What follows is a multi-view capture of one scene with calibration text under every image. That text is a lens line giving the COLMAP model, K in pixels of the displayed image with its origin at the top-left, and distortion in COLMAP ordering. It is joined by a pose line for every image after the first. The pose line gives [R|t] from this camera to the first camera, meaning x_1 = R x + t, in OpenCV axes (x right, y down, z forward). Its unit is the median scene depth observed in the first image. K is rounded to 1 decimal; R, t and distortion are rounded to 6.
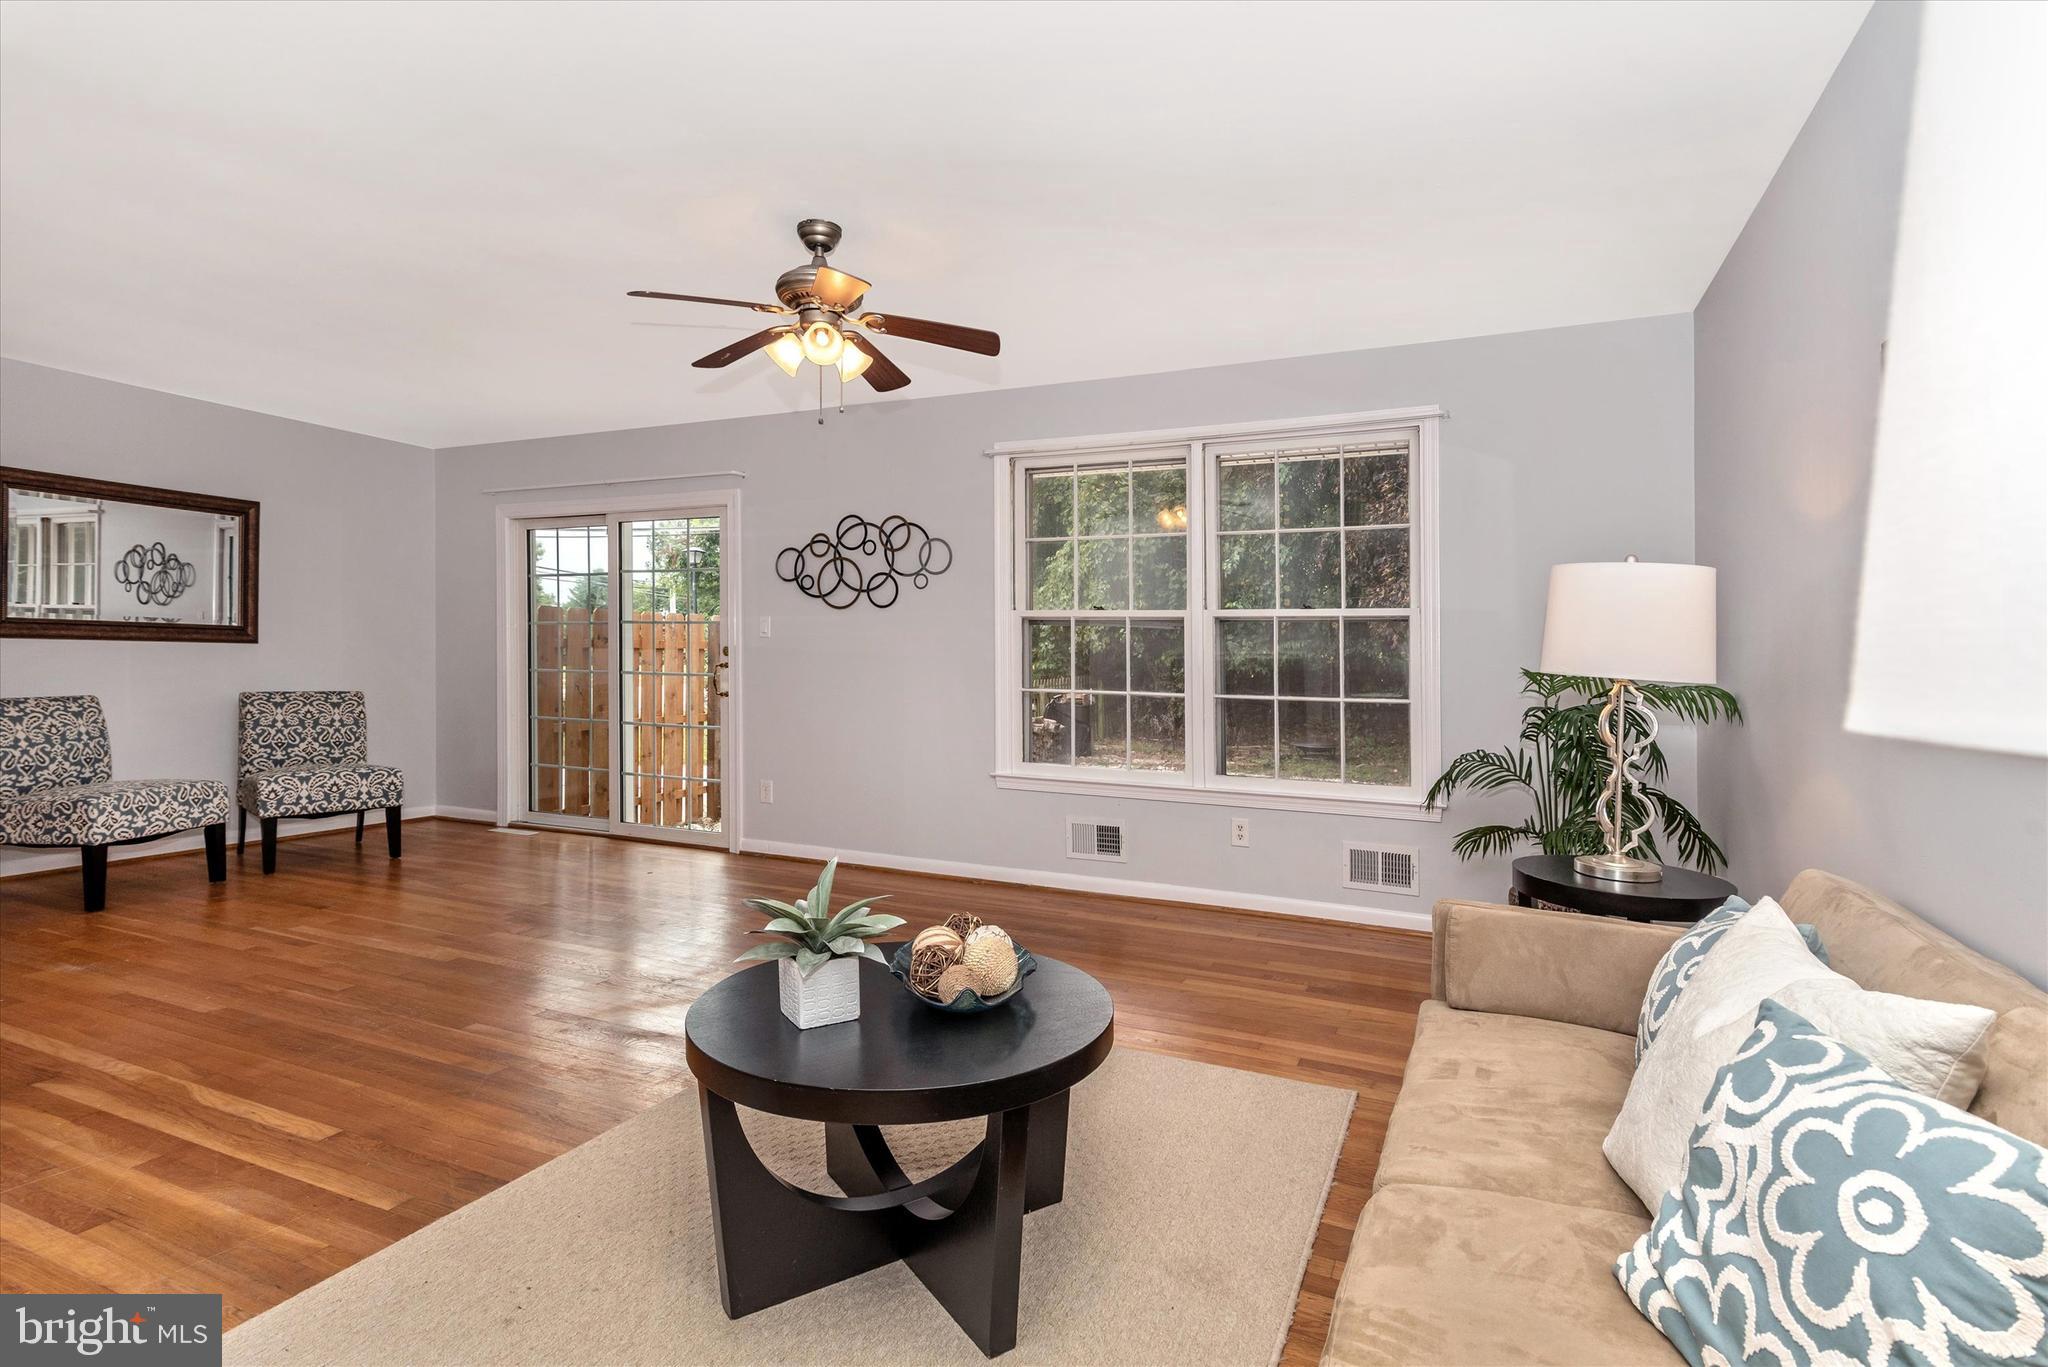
lens RADIAL K [[968.2, 0, 1181.7], [0, 968.2, 681.2], [0, 0, 1]] dist [0.018022, -0.000118]
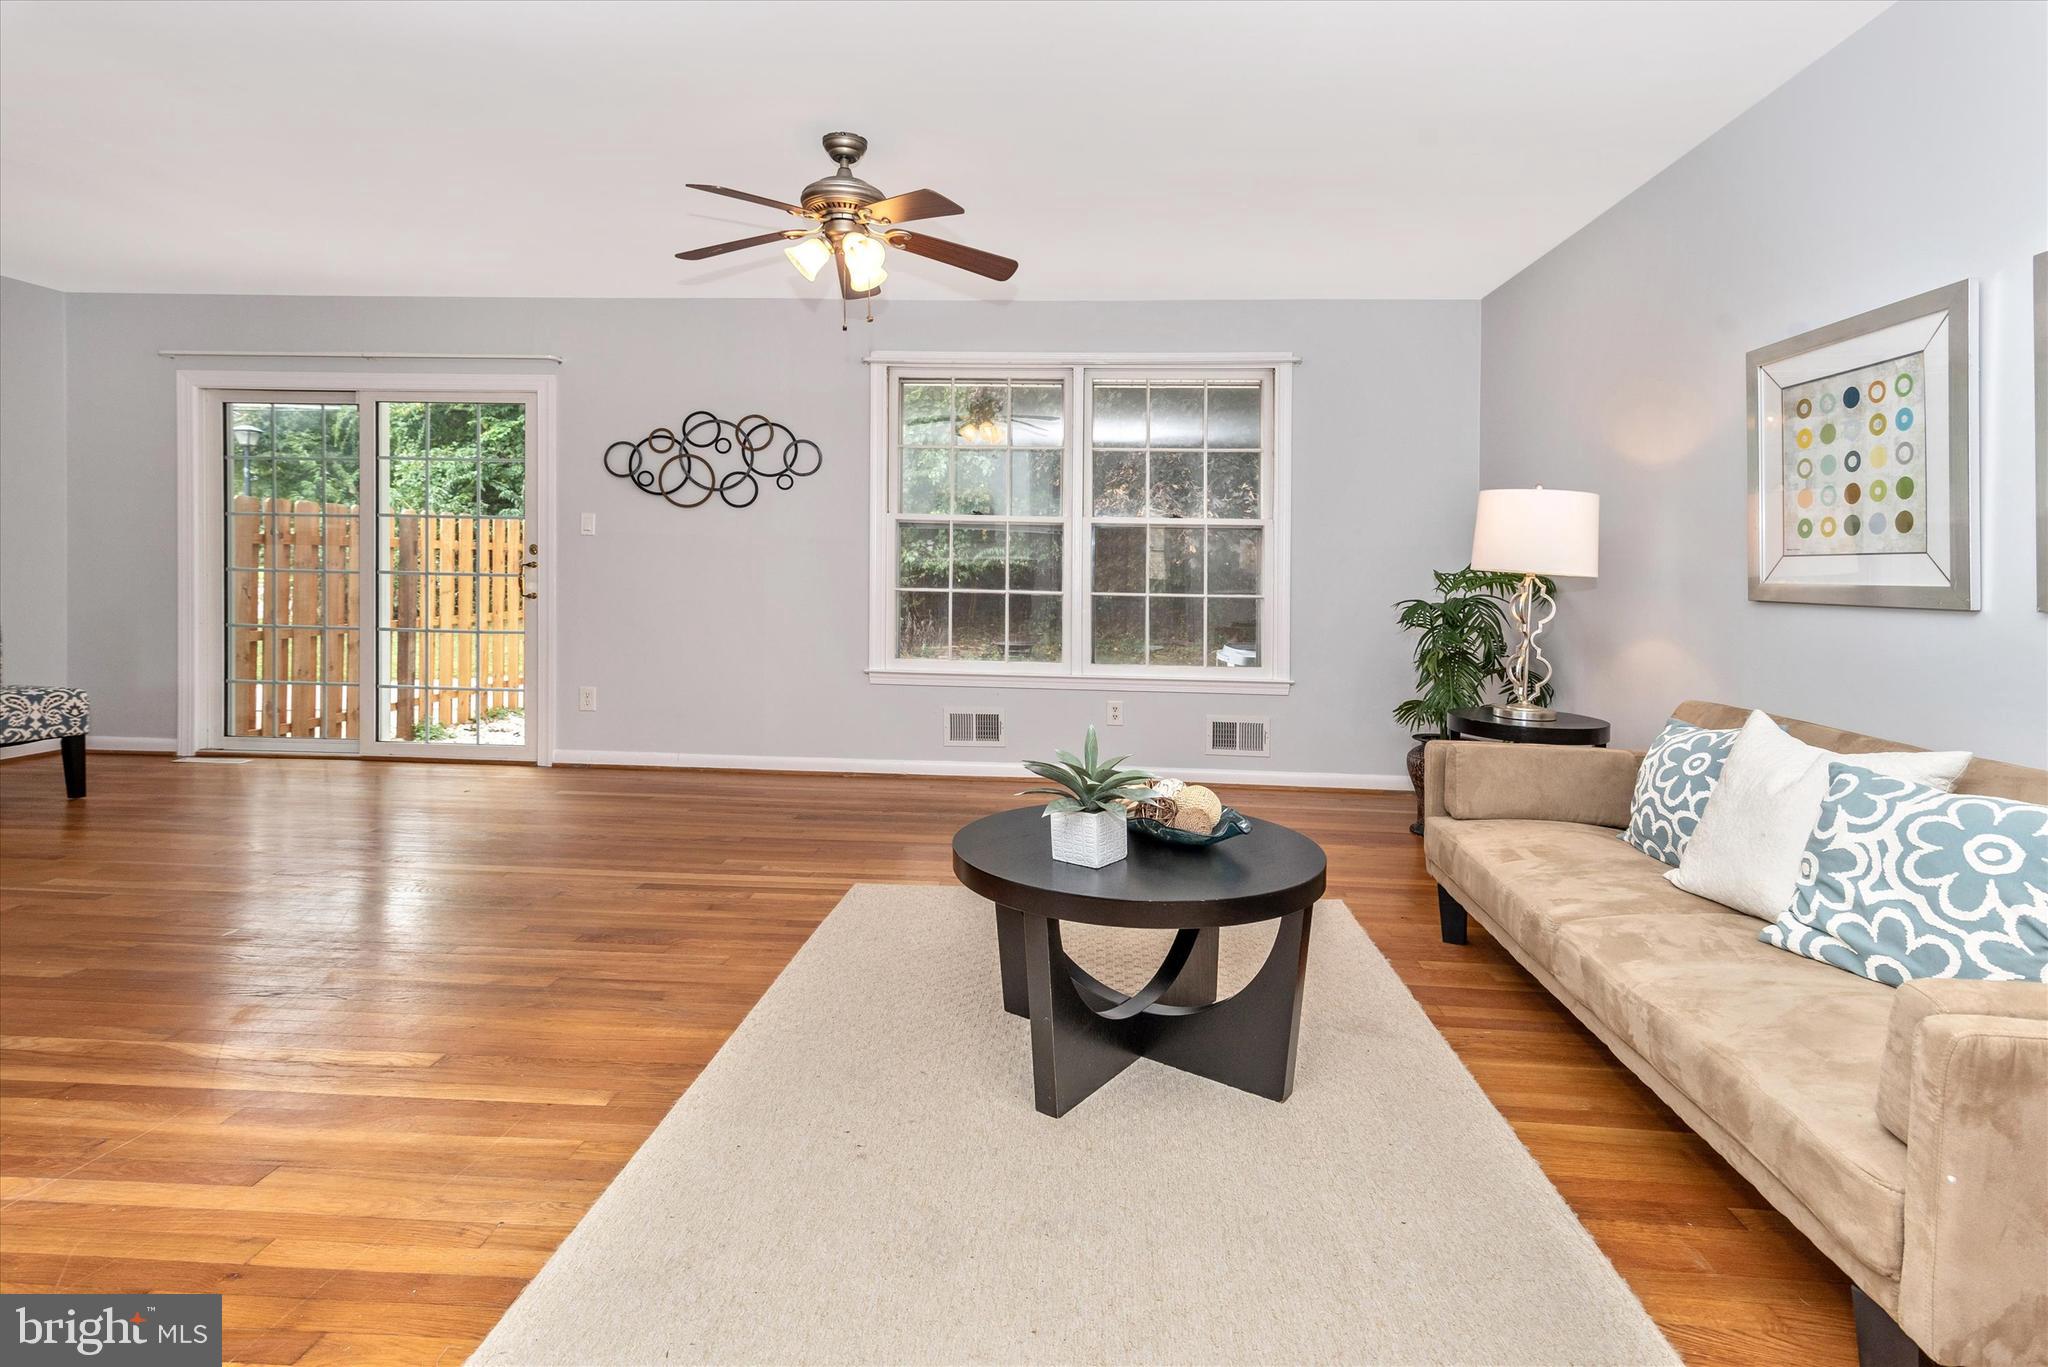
lens RADIAL K [[961.0, 0, 1019.3], [0, 961.0, 605.0], [0, 0, 1]] dist [0.013585, -0.000806]
pose [[0.943822, -0.007971, 0.330358, -0.371197], [0.002572, 0.999856, 0.016777, 0.008658], [-0.330444, -0.014984, 0.943707, -0.025789]]
